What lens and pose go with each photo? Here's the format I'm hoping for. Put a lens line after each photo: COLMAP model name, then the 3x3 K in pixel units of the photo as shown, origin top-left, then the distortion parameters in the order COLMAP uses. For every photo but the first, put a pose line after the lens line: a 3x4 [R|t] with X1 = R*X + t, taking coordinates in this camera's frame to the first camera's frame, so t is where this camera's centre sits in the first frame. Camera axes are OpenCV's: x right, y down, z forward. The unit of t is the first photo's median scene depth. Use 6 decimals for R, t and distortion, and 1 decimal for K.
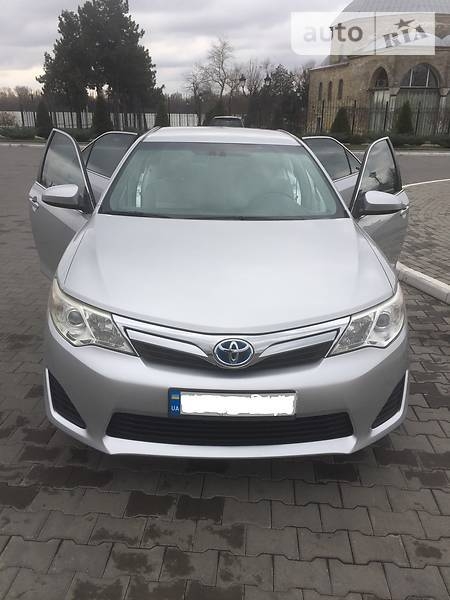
lens RADIAL K [[517.0, 0, 225.0], [0, 517.0, 300.0], [0, 0, 1]] dist [0.030151, -0.009573]
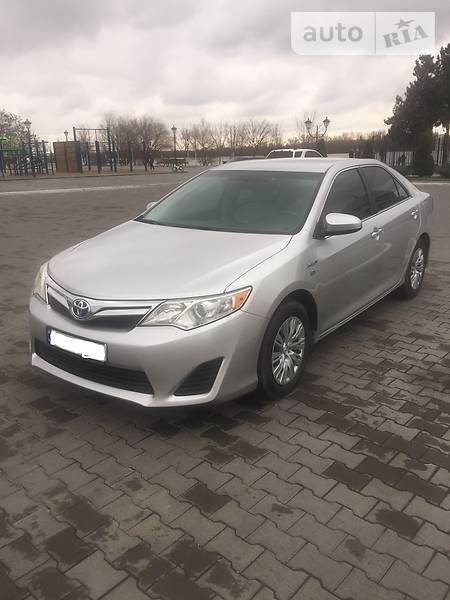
lens RADIAL K [[511.6, 0, 225.0], [0, 511.6, 300.0], [0, 0, 1]] dist [0.013285, 0.011967]
pose [[0.799919, 0.143539, -0.582689, 1.112439], [-0.180696, 0.983522, -0.005782, 0.012942], [0.572258, 0.109915, 0.812675, 0.070725]]
